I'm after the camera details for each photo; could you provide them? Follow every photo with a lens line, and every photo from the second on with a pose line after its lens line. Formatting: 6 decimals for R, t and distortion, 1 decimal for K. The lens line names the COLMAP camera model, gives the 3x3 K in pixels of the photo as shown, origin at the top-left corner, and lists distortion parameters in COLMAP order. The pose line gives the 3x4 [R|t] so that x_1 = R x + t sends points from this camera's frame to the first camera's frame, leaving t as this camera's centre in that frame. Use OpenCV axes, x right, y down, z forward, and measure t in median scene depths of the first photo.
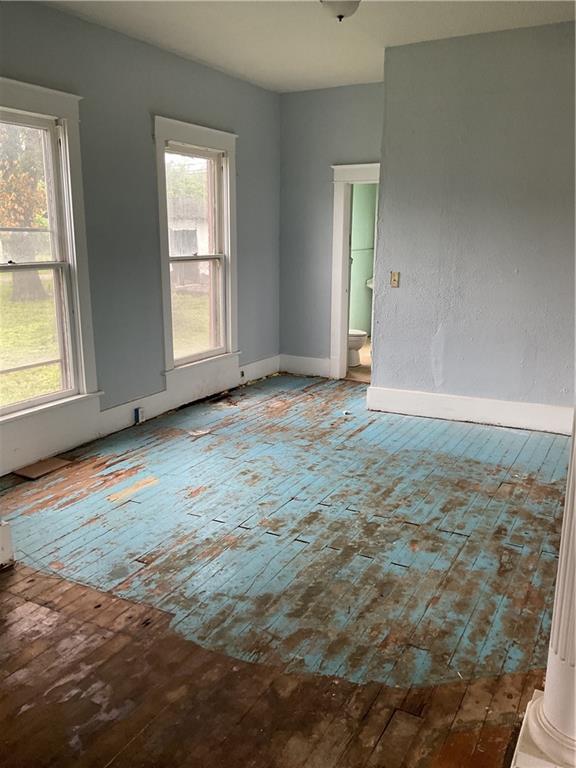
lens RADIAL K [[641.0, 0, 293.0], [0, 641.0, 364.8], [0, 0, 1]] dist [0.082614, -0.042232]
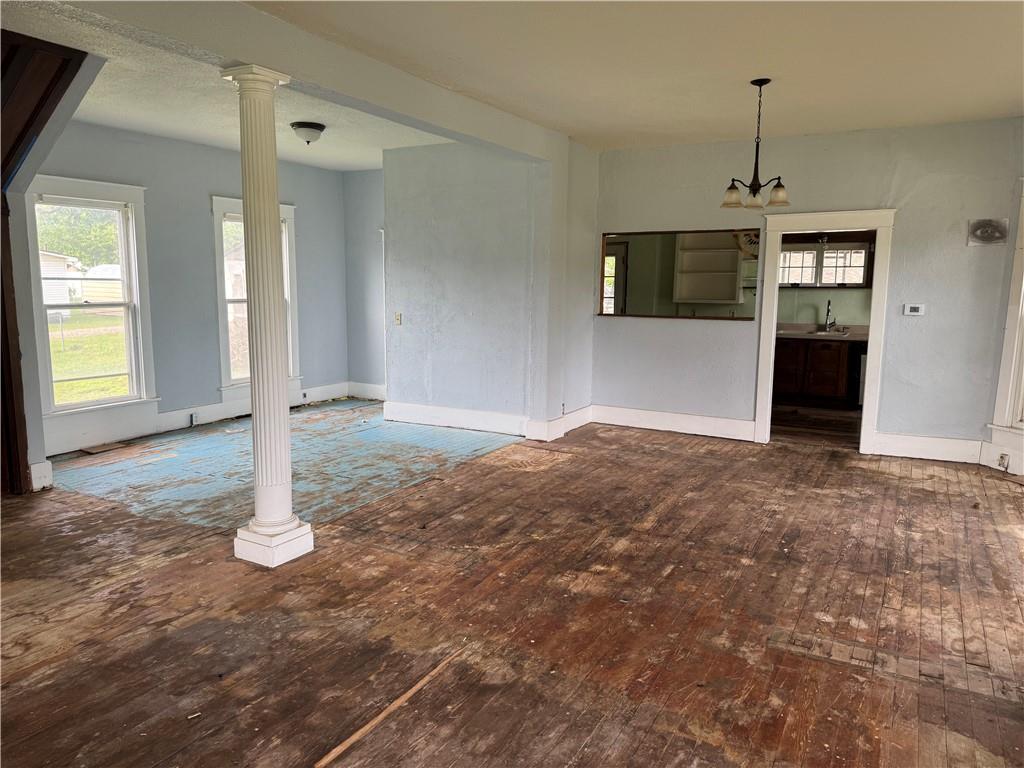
lens RADIAL K [[719.4, 0, 519.4], [0, 719.4, 382.0], [0, 0, 1]] dist [0.042911, -0.040559]
pose [[0.999913, 0.007066, -0.011163, 0.652016], [-0.007710, 0.998248, -0.058662, 0.125318], [0.010729, 0.058743, 0.998216, -0.696231]]
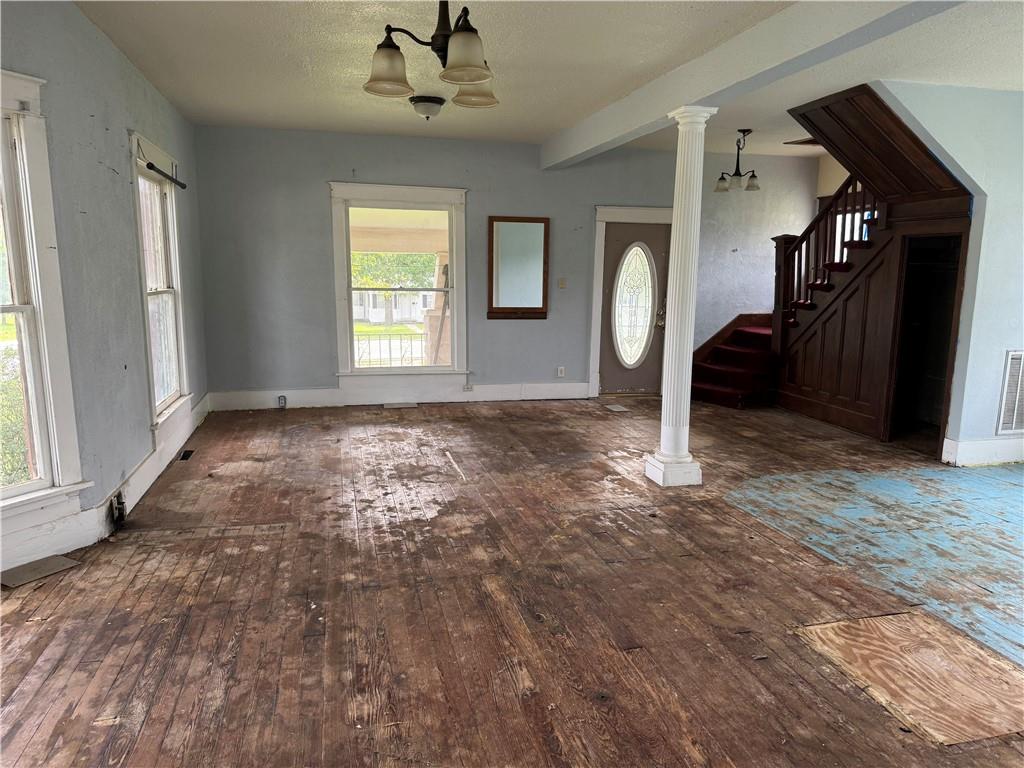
lens RADIAL K [[719.4, 0, 511.5], [0, 719.4, 387.3], [0, 0, 1]] dist [0.042911, -0.040559]
pose [[-0.740657, 0.097896, -0.664713, 1.517057], [-0.148567, 0.940977, 0.304123, -0.271363], [0.655251, 0.324006, -0.682397, 1.310001]]
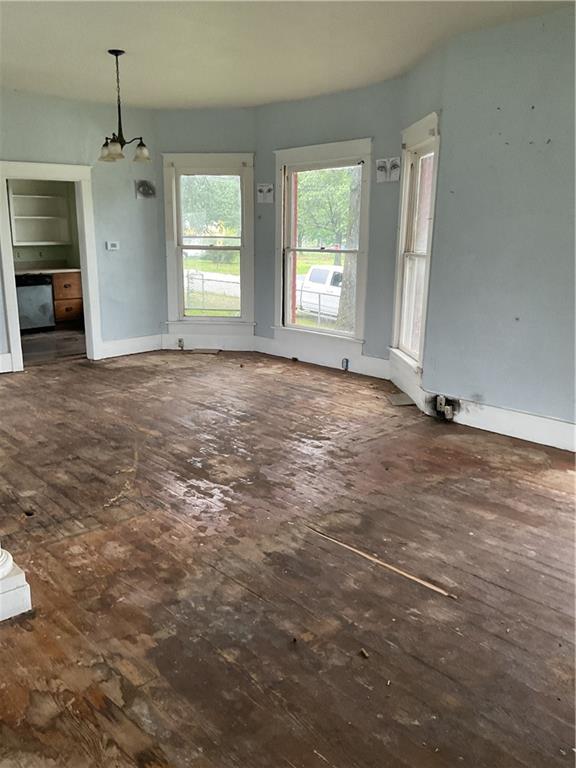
lens RADIAL K [[641.0, 0, 287.3], [0, 641.0, 366.9], [0, 0, 1]] dist [0.082614, -0.042232]
pose [[0.325452, -0.198487, 0.924491, -0.313535], [0.186812, 0.971945, 0.142911, 0.021595], [-0.926921, 0.126195, 0.353401, -0.118499]]
